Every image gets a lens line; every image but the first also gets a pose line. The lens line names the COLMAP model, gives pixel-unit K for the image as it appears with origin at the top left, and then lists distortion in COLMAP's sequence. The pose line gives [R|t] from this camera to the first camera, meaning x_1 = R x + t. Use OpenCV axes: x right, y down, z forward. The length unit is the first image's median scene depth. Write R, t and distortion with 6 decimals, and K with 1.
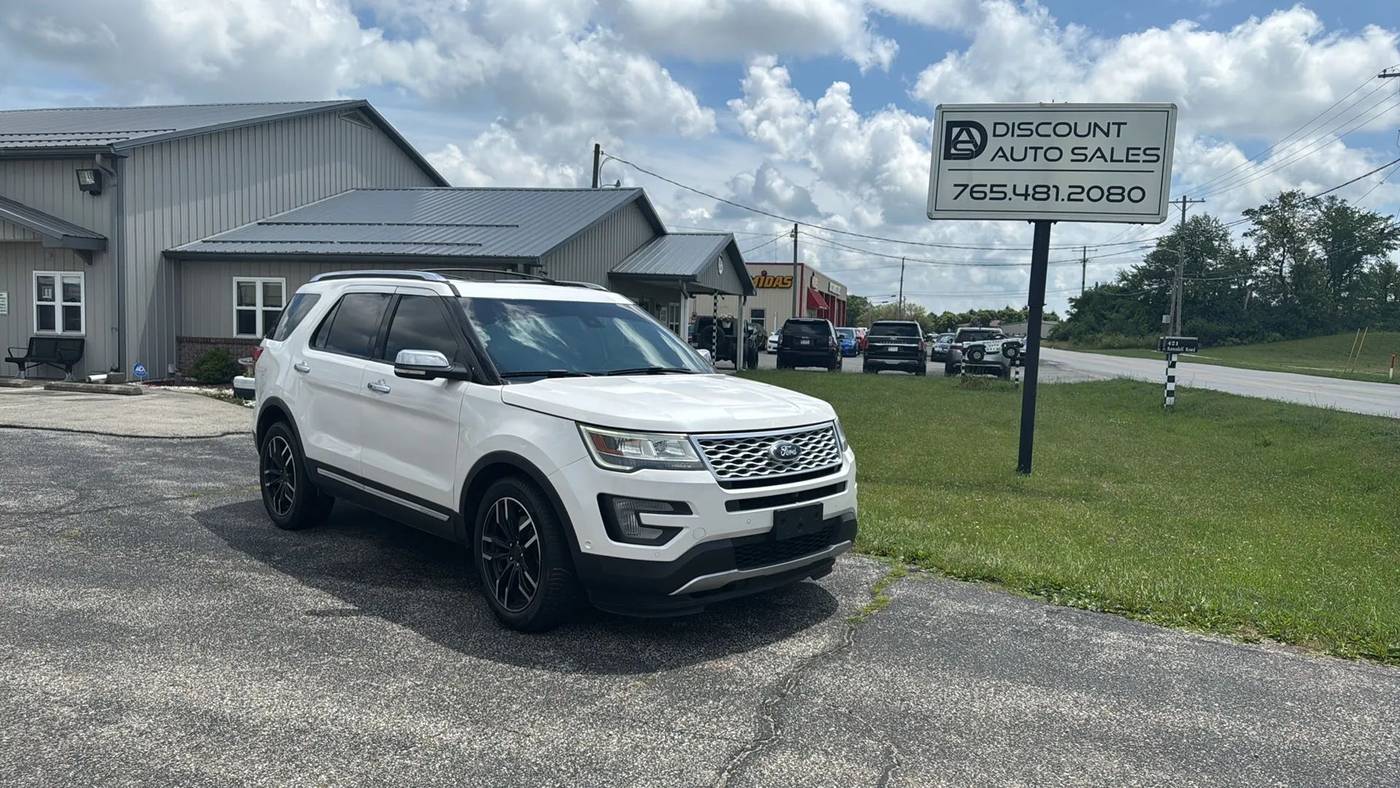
lens RADIAL K [[942.8, 0, 698.3], [0, 942.8, 399.9], [0, 0, 1]] dist [0.039671, -0.046381]
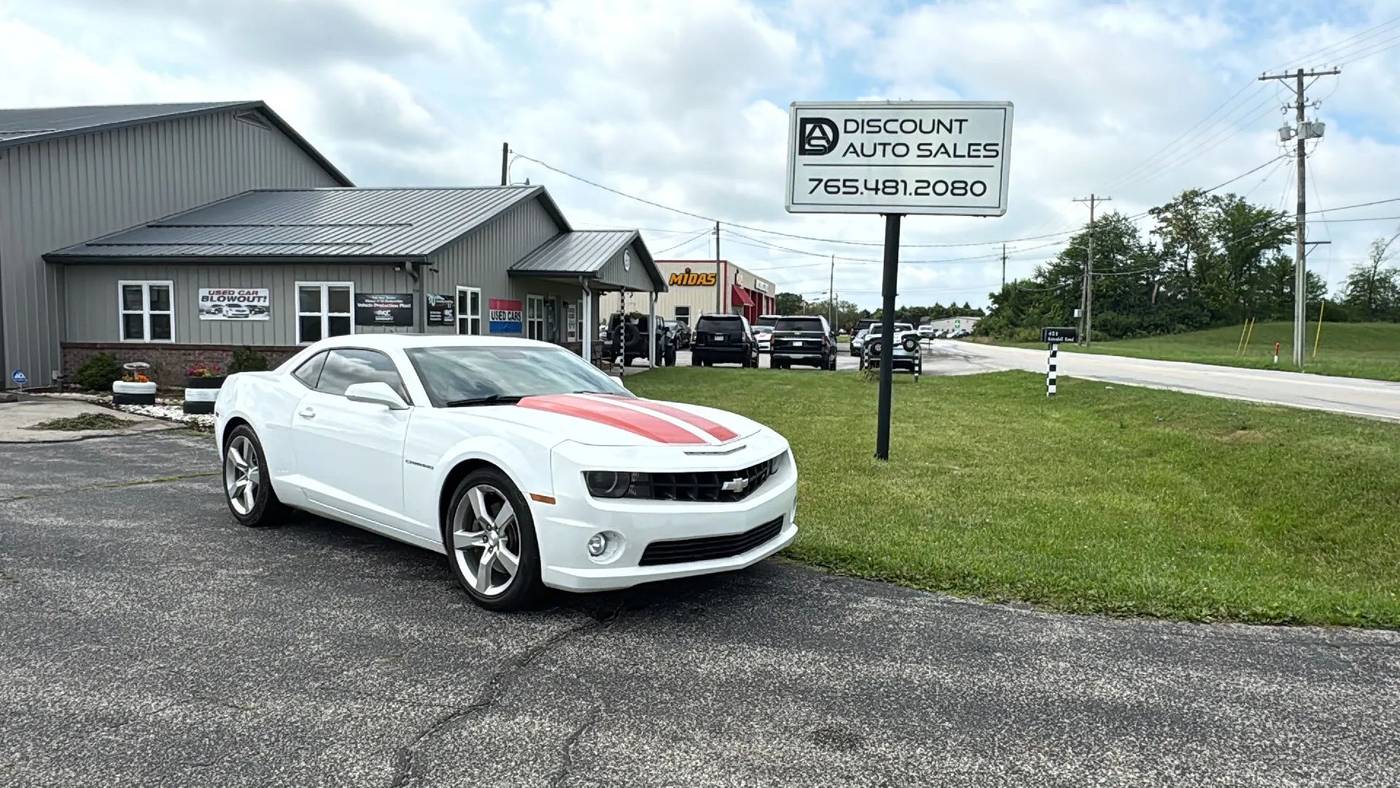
lens RADIAL K [[941.4, 0, 697.5], [0, 941.4, 403.3], [0, 0, 1]] dist [-0.005747, 0.006212]
pose [[0.997896, -0.019779, 0.061740, 0.081934], [0.019559, 0.999800, 0.004178, 0.009196], [-0.061810, -0.002962, 0.998084, -0.014266]]
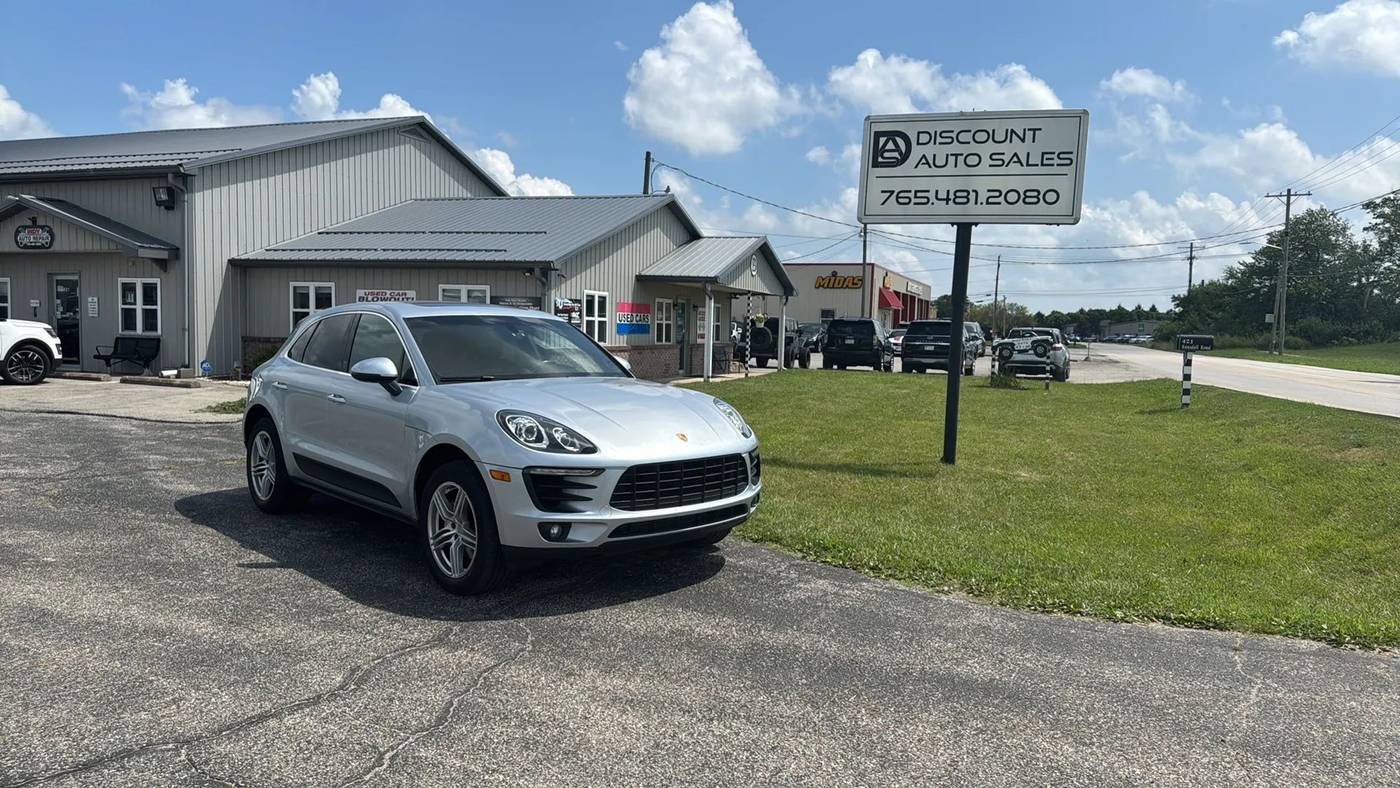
lens RADIAL K [[940.2, 0, 700.0], [0, 940.2, 394.0], [0, 0, 1]] dist [0.058173, -0.067623]
pose [[0.994209, 0.004749, -0.107360, 0.183706], [-0.005583, 0.999956, -0.007476, 0.010713], [0.107320, 0.008032, 0.994192, -0.077836]]
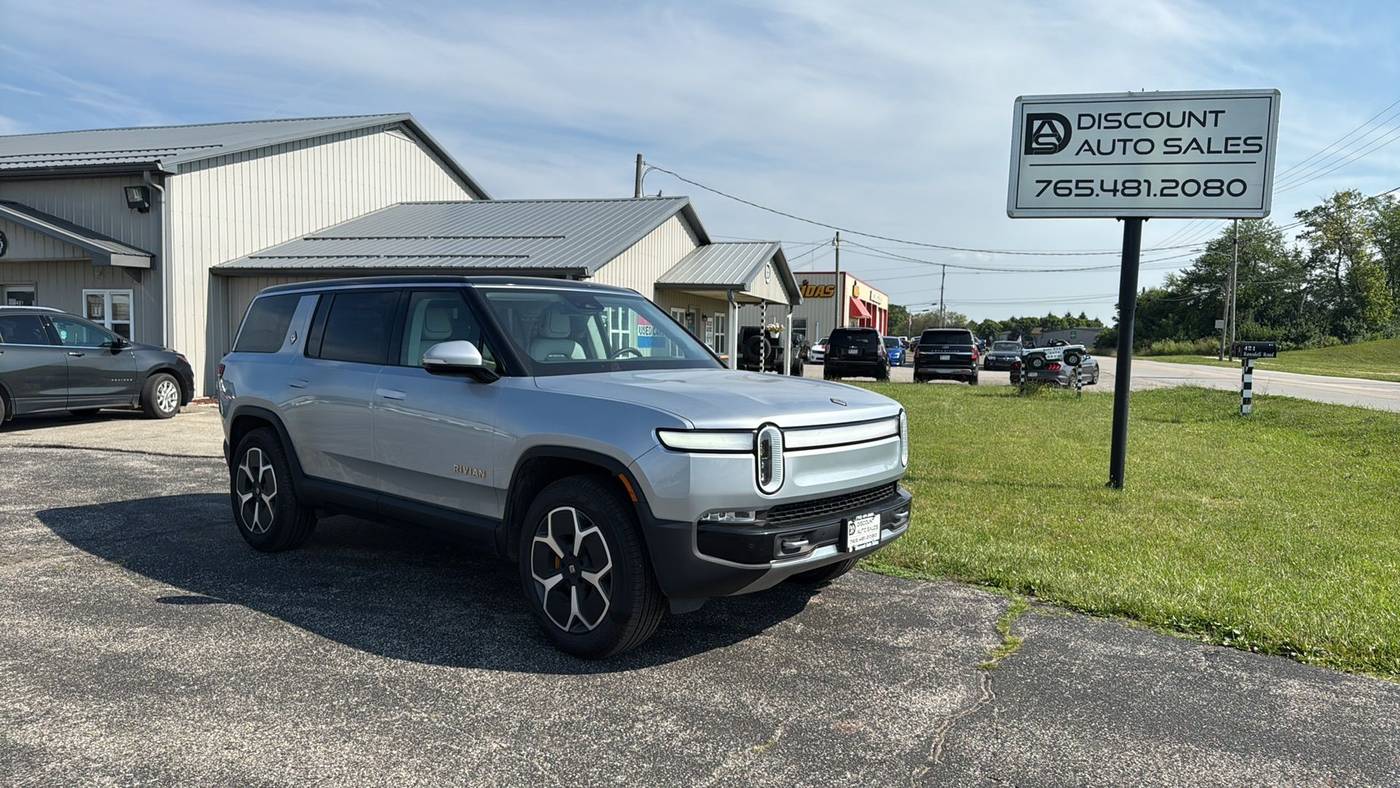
lens RADIAL K [[942.8, 0, 698.3], [0, 942.8, 399.9], [0, 0, 1]] dist [0.039671, -0.046381]
pose [[0.999215, -0.009884, -0.038351, -0.030479], [0.009412, 0.999878, -0.012474, -0.002011], [0.038470, 0.012103, 0.999186, 0.050725]]
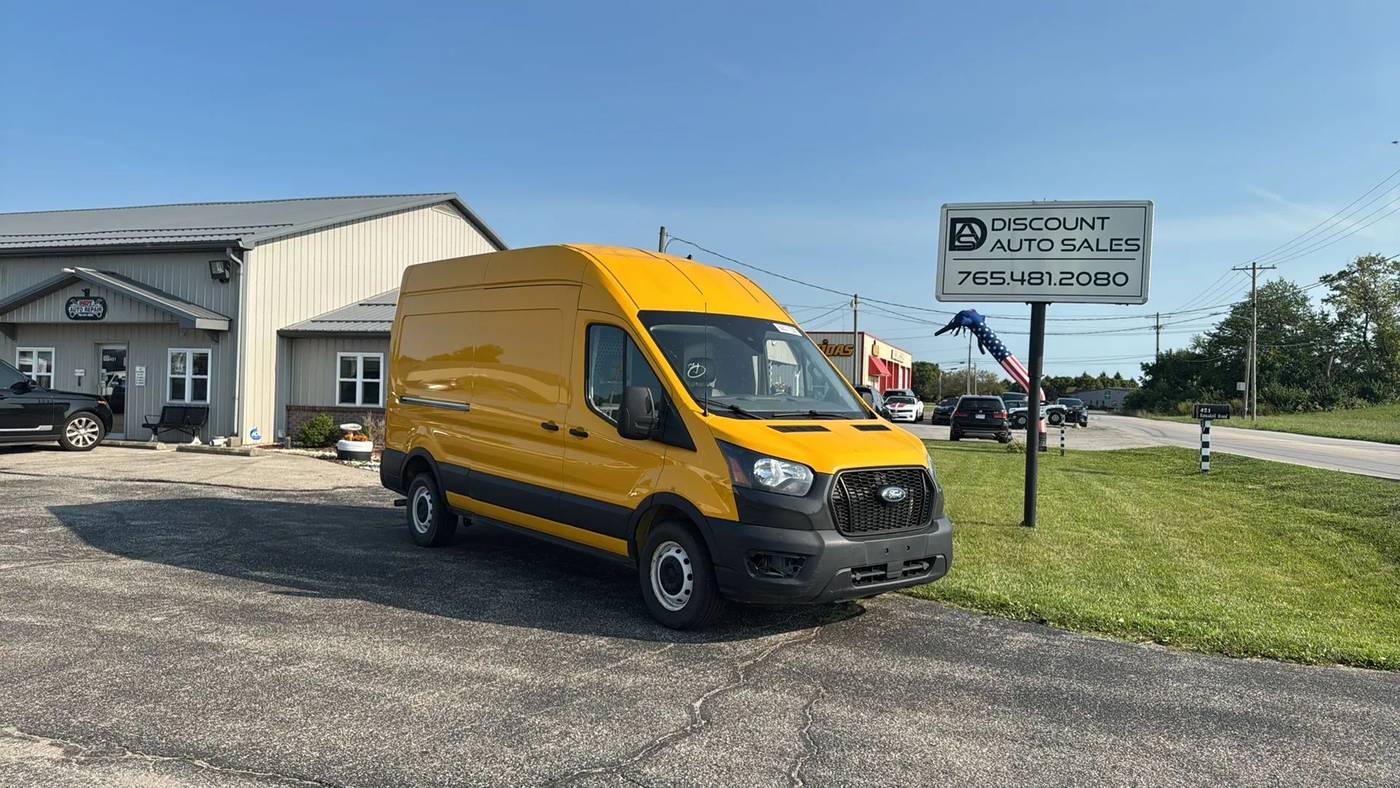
lens RADIAL K [[940.2, 0, 700.0], [0, 940.2, 394.0], [0, 0, 1]] dist [0.058173, -0.067623]
pose [[0.997281, -0.002384, -0.073658, 0.041007], [-0.003339, 0.996989, -0.077475, 0.010296], [0.073621, 0.077511, 0.994270, -0.152756]]
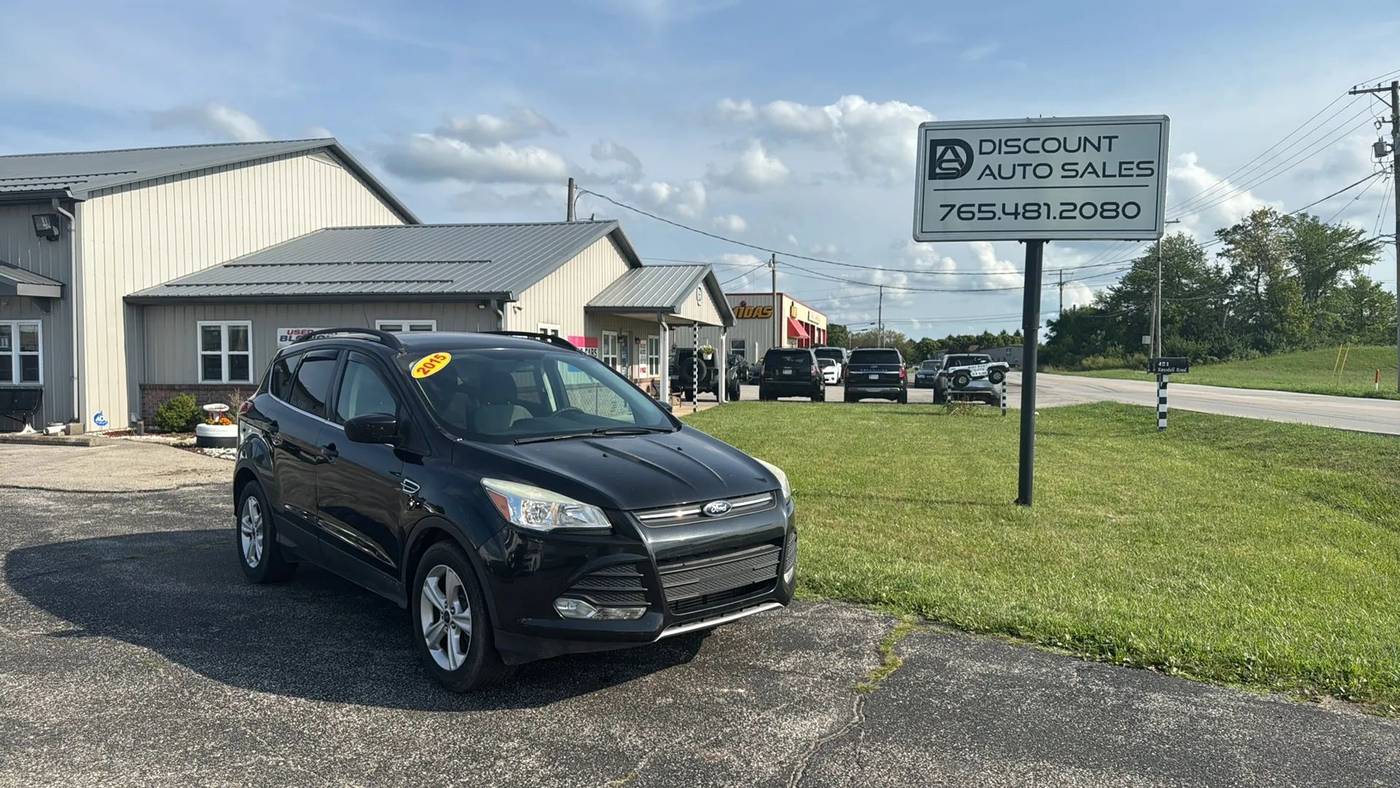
lens RADIAL K [[942.8, 0, 690.2], [0, 942.8, 402.0], [0, 0, 1]] dist [0.039287, -0.047806]
pose [[0.999583, -0.026712, 0.010992, 0.000666], [0.027050, 0.999126, -0.031868, -0.004355], [-0.010132, 0.032152, 0.999432, 0.051110]]
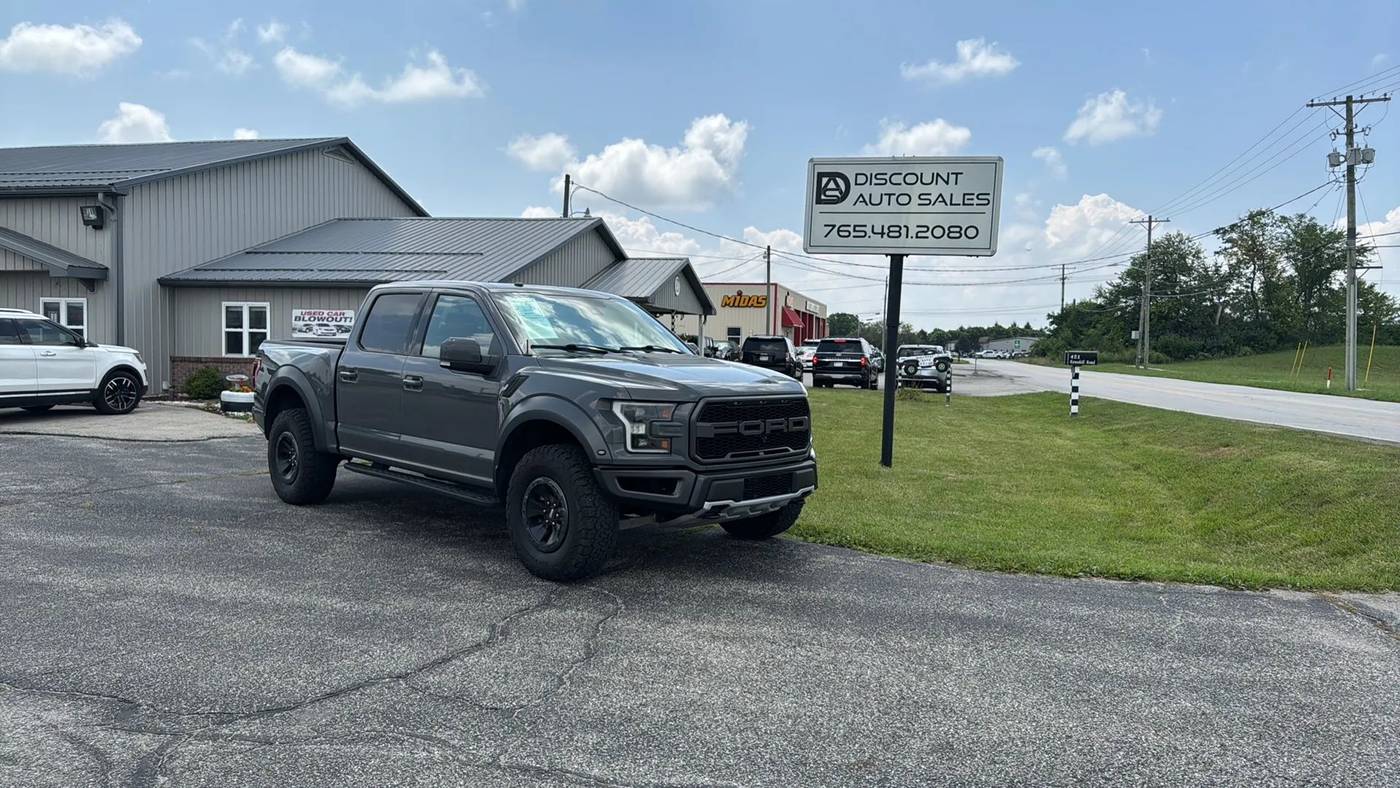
lens RADIAL K [[935.3, 0, 700.0], [0, 935.3, 394.0], [0, 0, 1]] dist [0.100768, -0.138373]
pose [[0.999969, -0.006332, 0.004763, 0.106297], [0.006452, 0.999651, -0.025607, 0.016664], [-0.004599, 0.025637, 0.999661, -0.186420]]
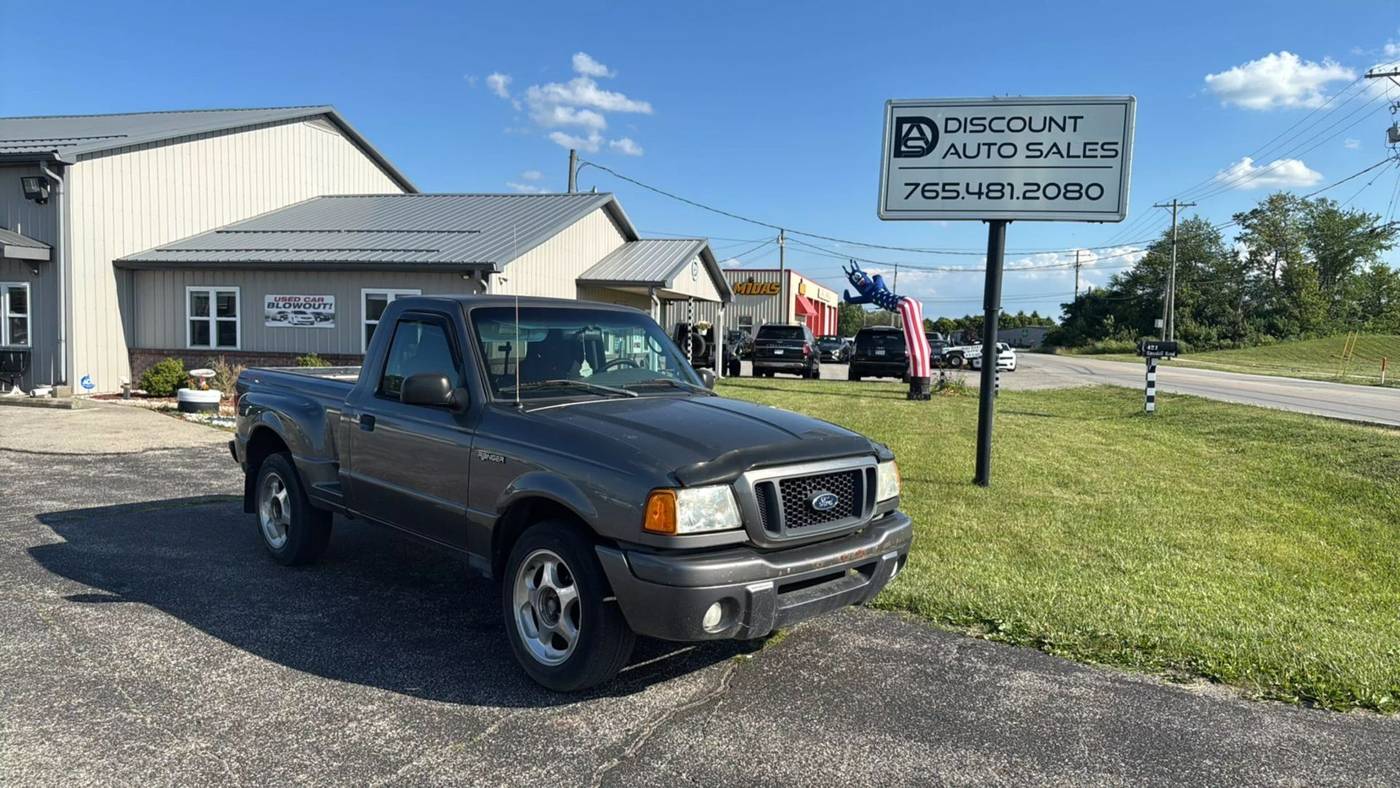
lens RADIAL K [[942.8, 0, 698.3], [0, 942.8, 399.9], [0, 0, 1]] dist [0.039671, -0.046381]
pose [[0.999970, -0.007410, 0.002302, 0.058112], [0.007429, 0.999939, -0.008184, -0.002569], [-0.002241, 0.008201, 0.999964, 0.048223]]
